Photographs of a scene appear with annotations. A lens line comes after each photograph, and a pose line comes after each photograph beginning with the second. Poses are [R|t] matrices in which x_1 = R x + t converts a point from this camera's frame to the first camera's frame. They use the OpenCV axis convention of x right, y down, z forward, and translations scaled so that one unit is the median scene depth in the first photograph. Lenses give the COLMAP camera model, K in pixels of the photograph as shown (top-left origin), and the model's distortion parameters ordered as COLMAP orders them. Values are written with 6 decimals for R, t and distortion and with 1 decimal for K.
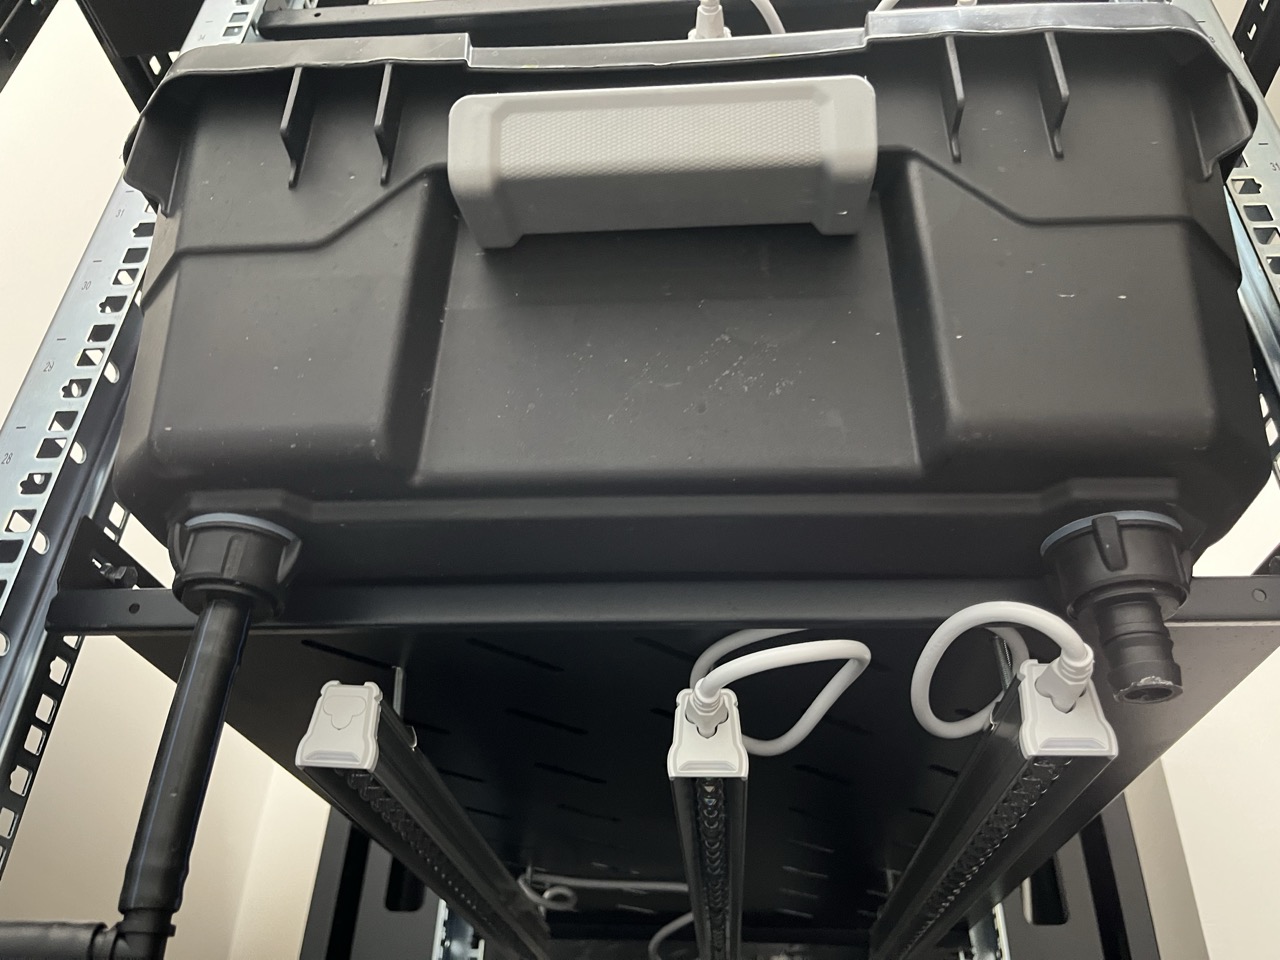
lens RADIAL K [[987.0, 0, 640.0], [0, 987.0, 480.0], [0, 0, 1]] dist [0.007965, 0.003364]
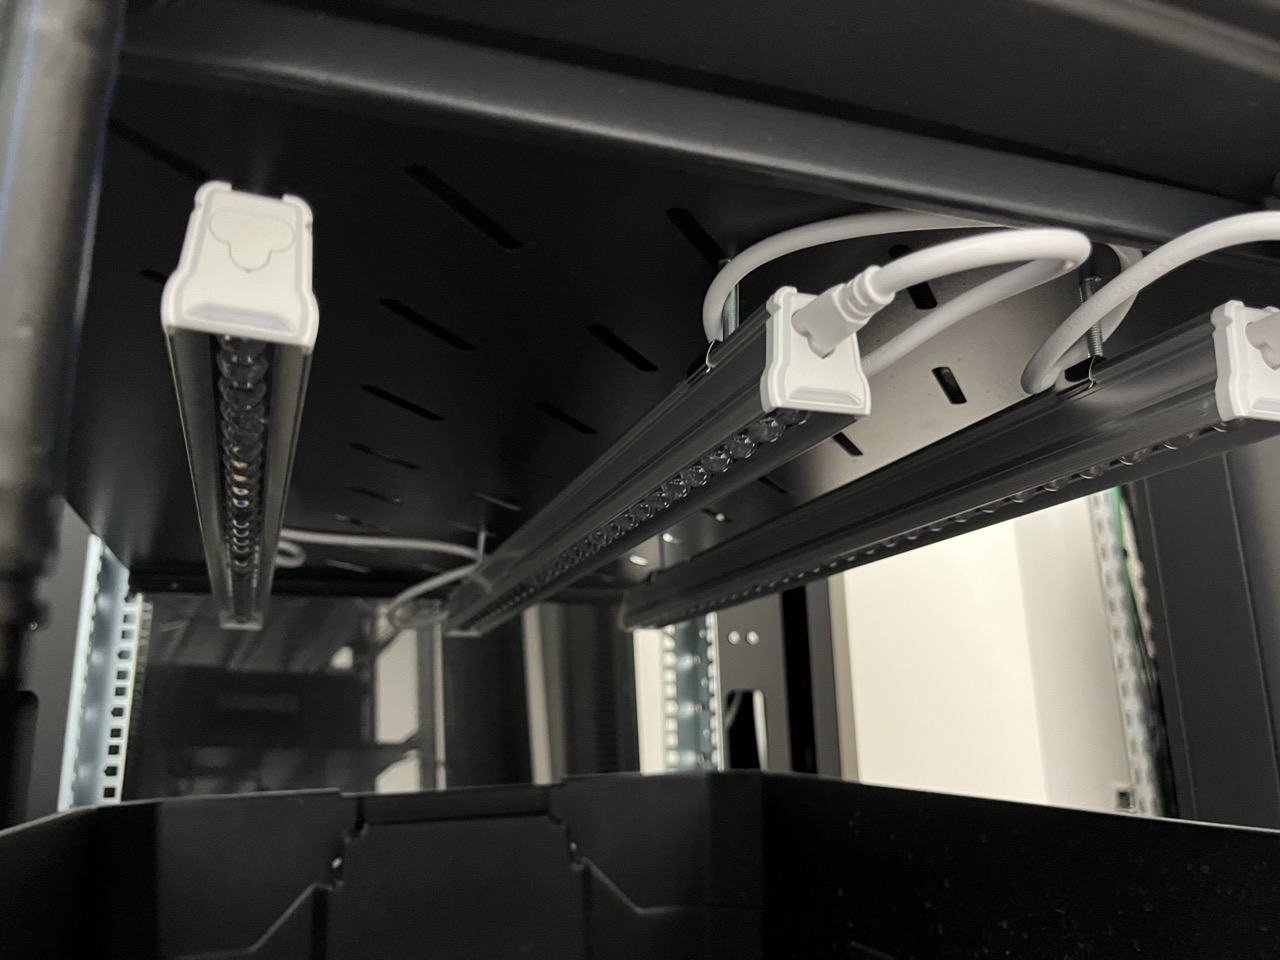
lens RADIAL K [[987.0, 0, 640.0], [0, 987.0, 480.0], [0, 0, 1]] dist [0.007965, 0.003364]
pose [[0.911991, 0.058239, 0.406056, -0.312612], [-0.184050, 0.942738, 0.278156, 0.164791], [-0.366605, -0.328410, 0.870487, 0.392913]]
